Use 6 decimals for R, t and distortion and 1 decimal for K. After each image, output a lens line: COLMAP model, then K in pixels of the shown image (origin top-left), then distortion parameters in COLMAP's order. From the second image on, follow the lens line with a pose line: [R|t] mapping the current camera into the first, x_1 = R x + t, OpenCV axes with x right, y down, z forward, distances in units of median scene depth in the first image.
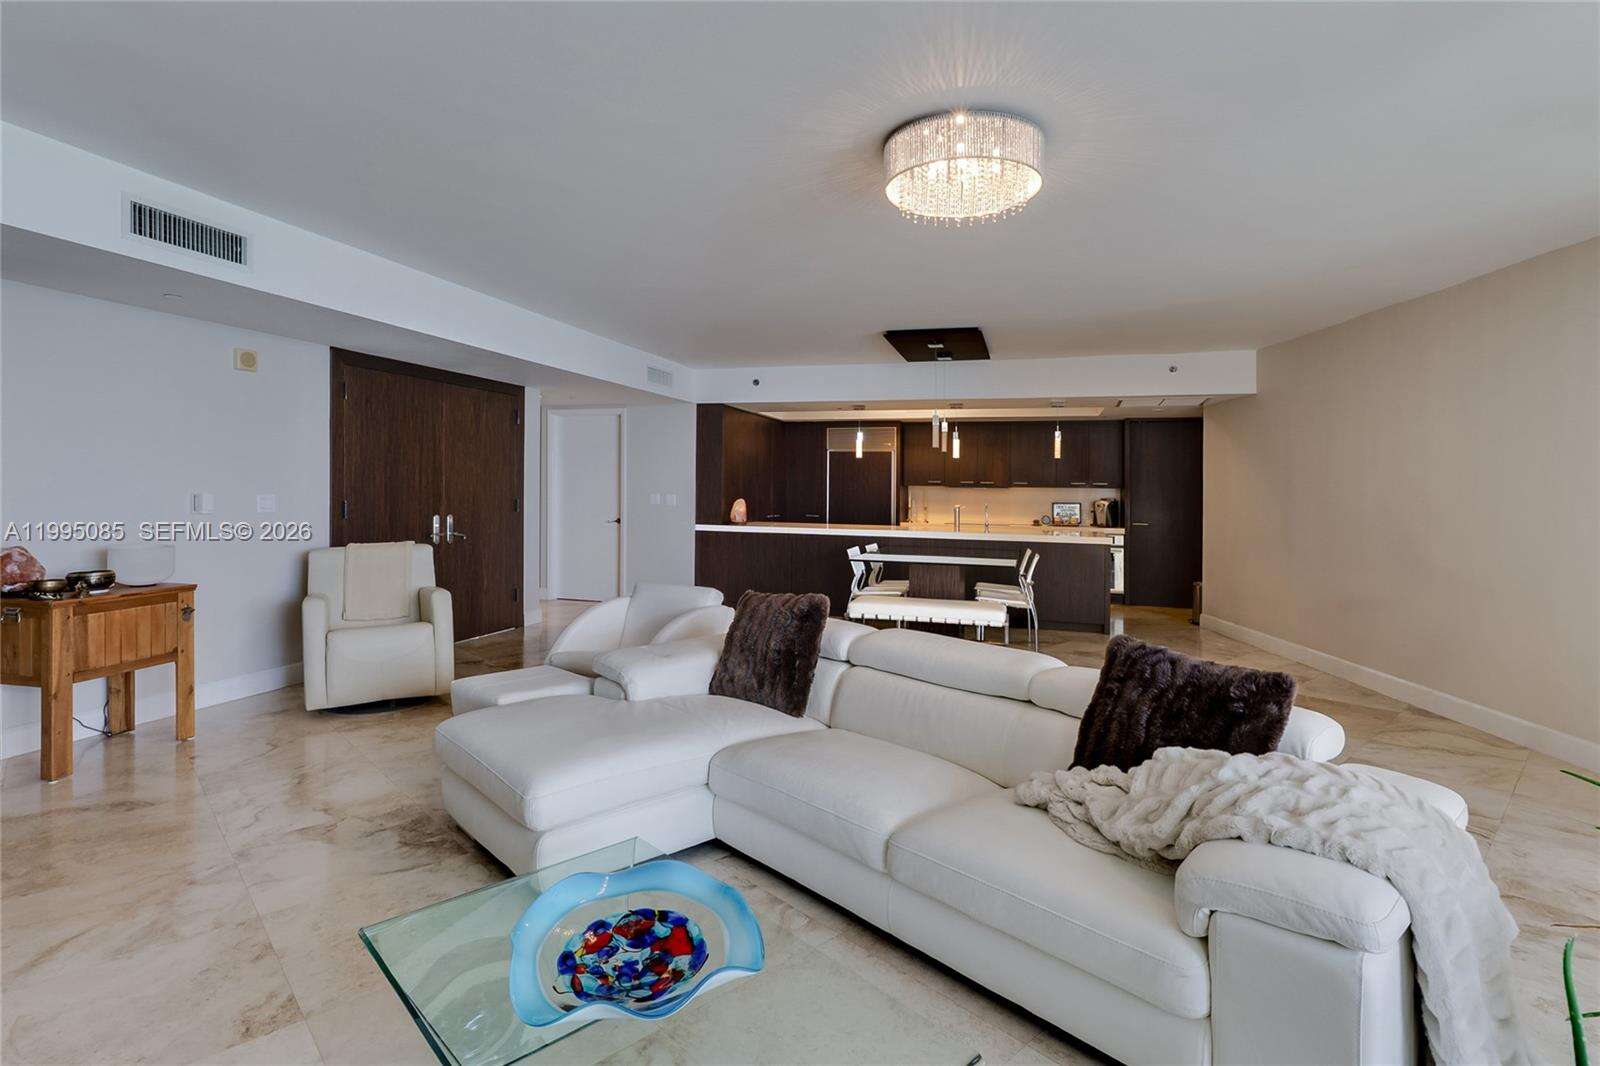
lens RADIAL K [[764.5, 0, 796.6], [0, 764.5, 509.8], [0, 0, 1]] dist [-0.000275, -0.000297]
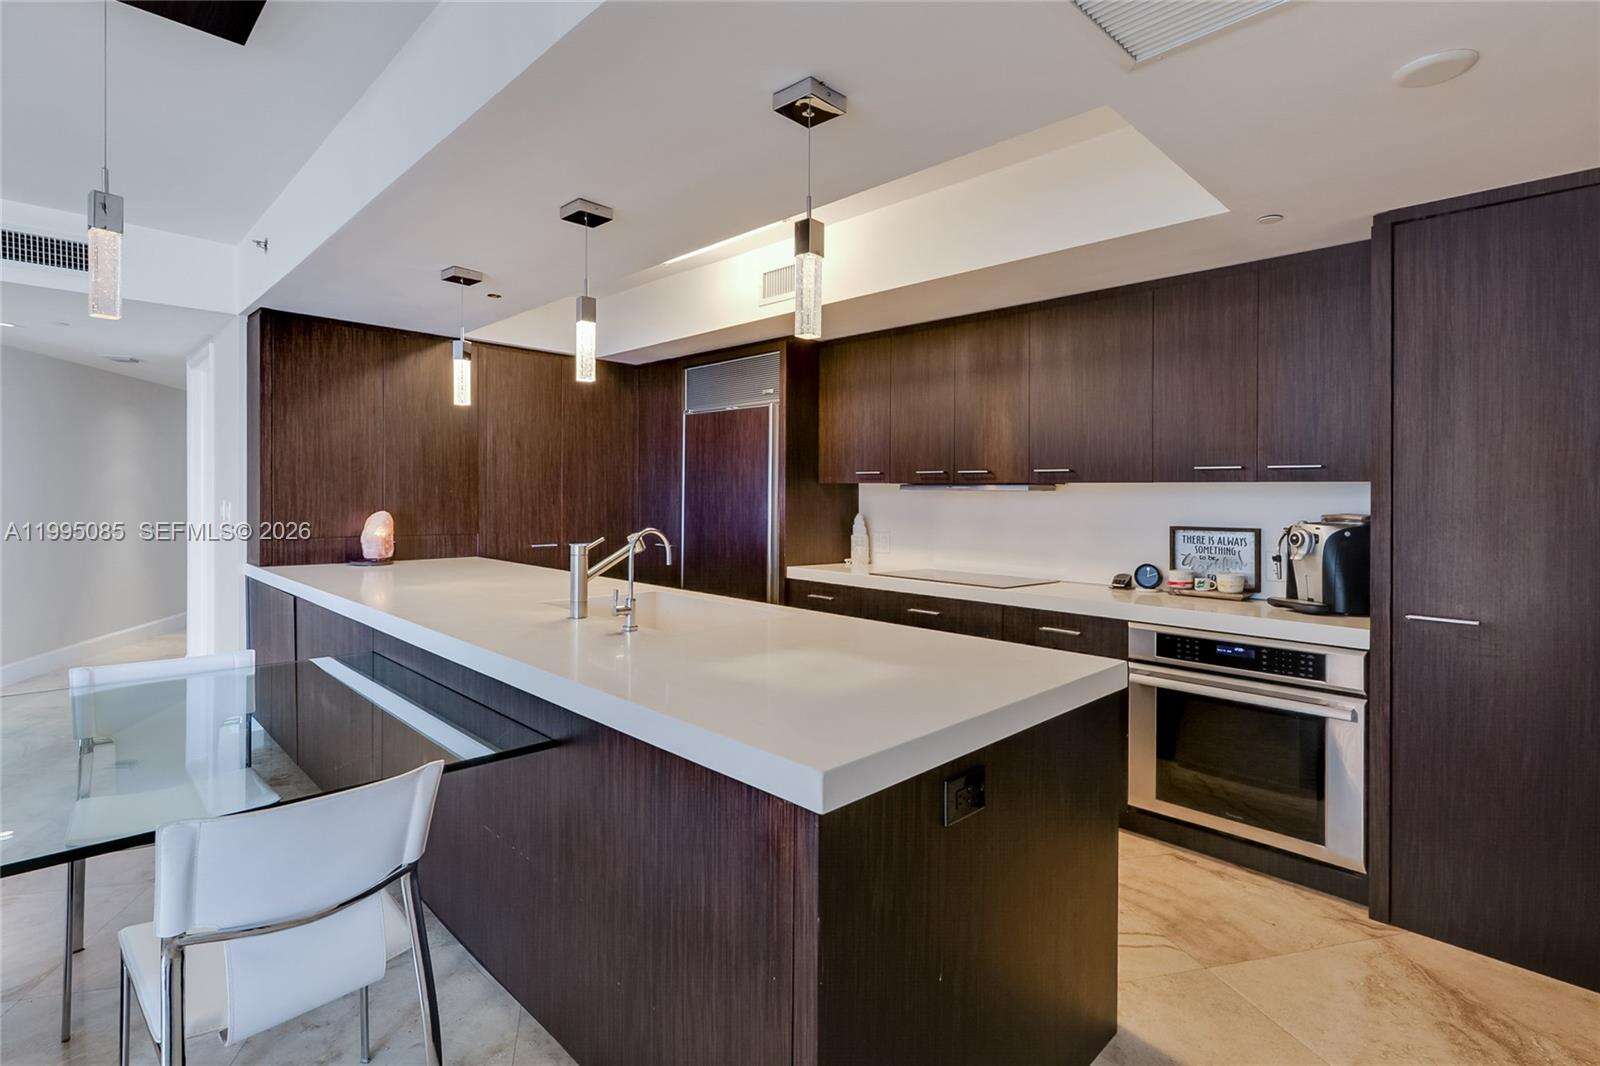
lens RADIAL K [[764.5, 0, 796.6], [0, 764.5, 509.8], [0, 0, 1]] dist [-0.000275, -0.000297]
pose [[0.889088, 0.005205, -0.457707, 0.368629], [-0.011210, 0.999883, -0.010405, -0.012323], [0.457599, 0.014382, 0.889042, 0.661512]]
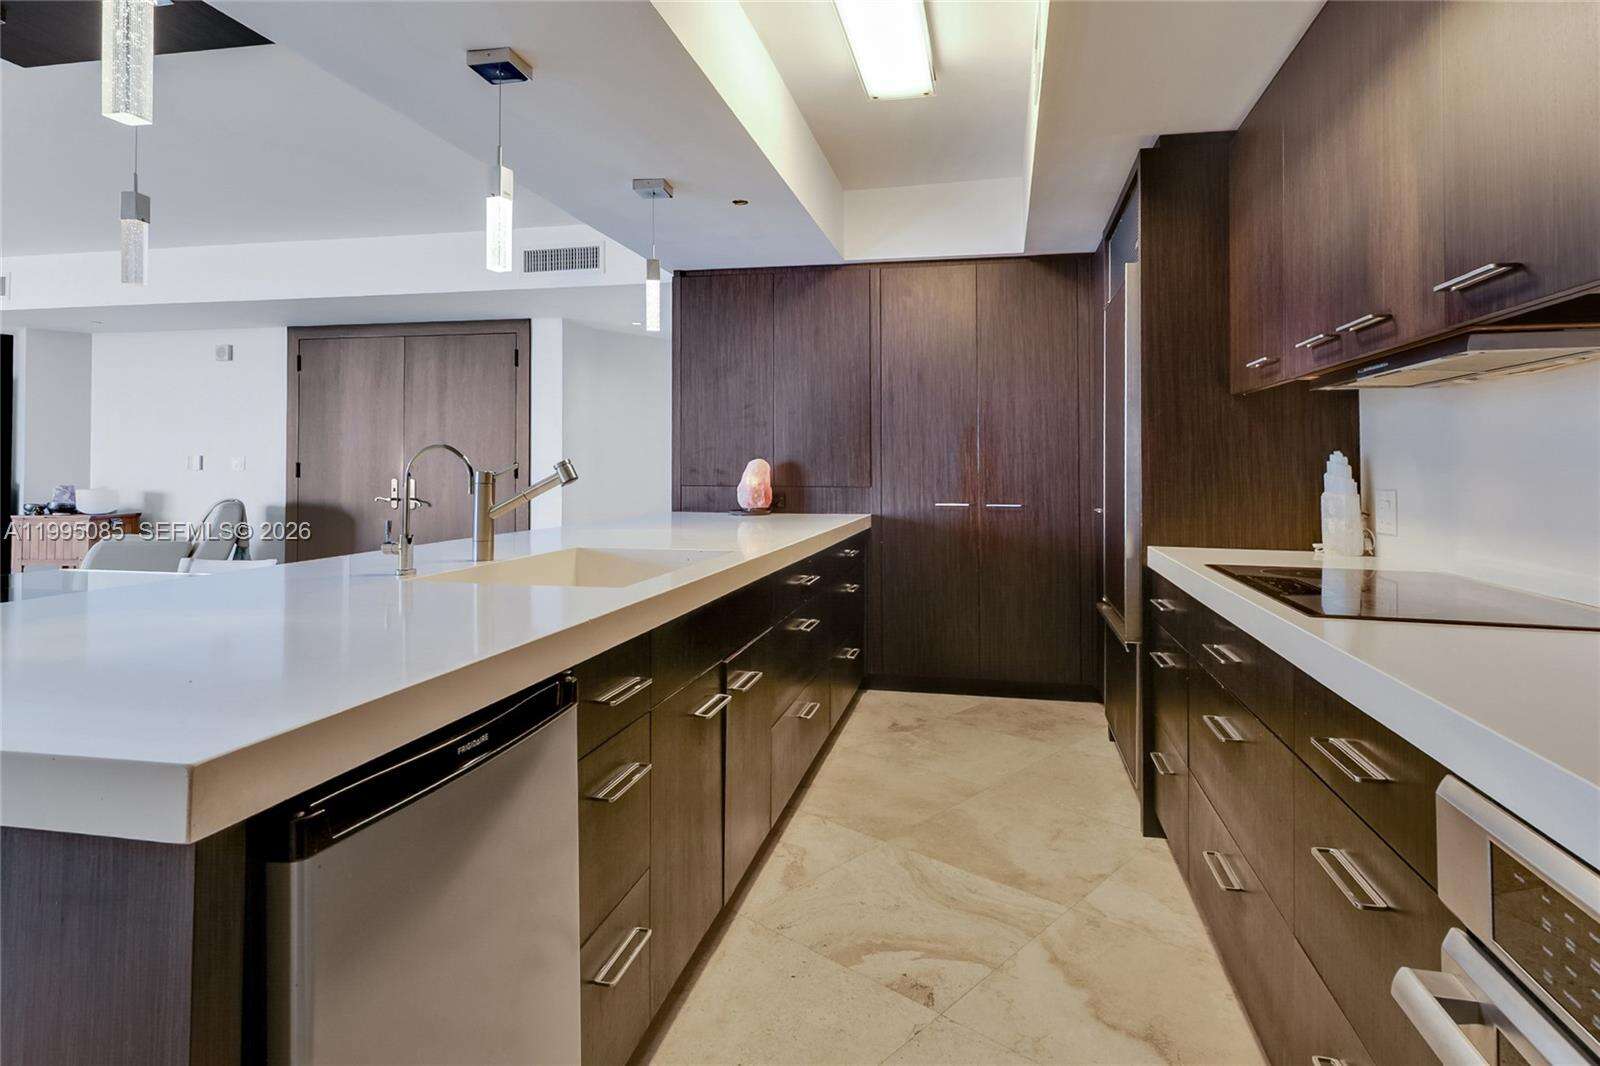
lens RADIAL K [[868.9, 0, 797.1], [0, 868.9, 467.1], [0, 0, 1]] dist [-0.001600, -0.000389]
pose [[0.113473, -0.012712, -0.993460, 0.431590], [-0.026537, 0.999523, -0.015821, -0.002079], [0.993187, 0.028159, 0.113082, 0.911018]]
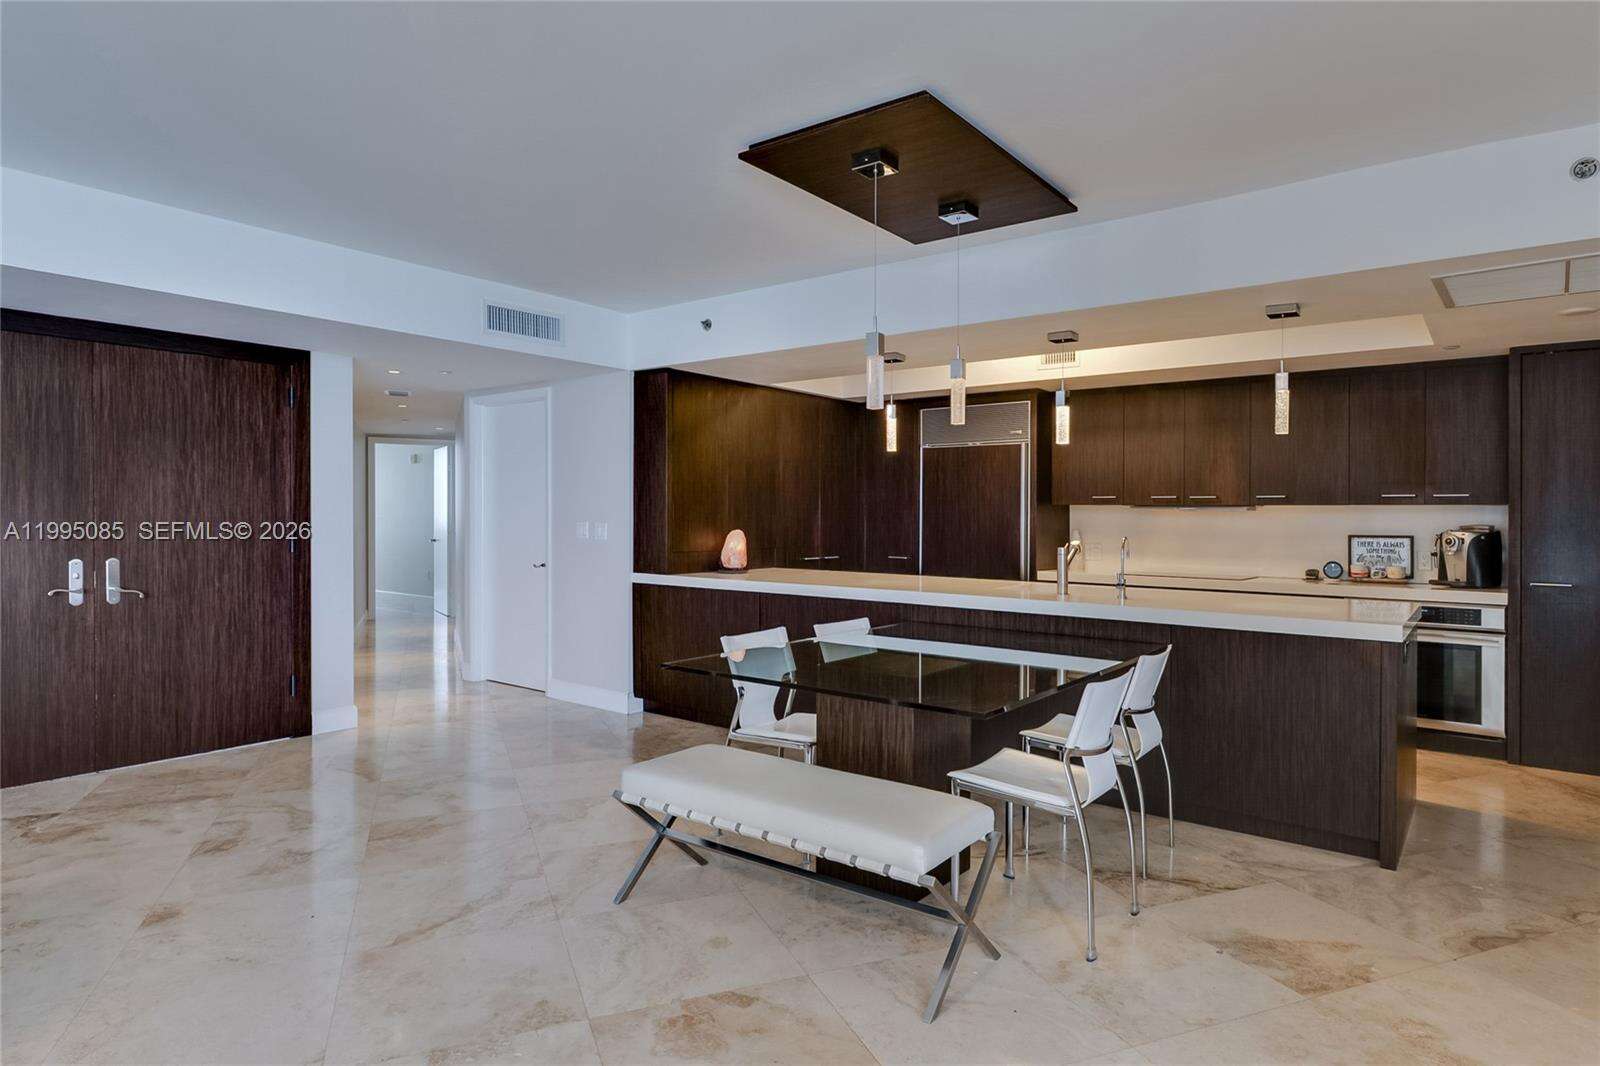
lens RADIAL K [[905.3, 0, 800.0], [0, 905.3, 533.0], [0, 0, 1]] dist [-0.002591, -0.000738]
pose [[0.939841, -0.000937, -0.341610, 0.215915], [-0.002054, 0.999963, -0.008392, -0.005622], [0.341605, 0.008589, 0.939804, 0.350935]]
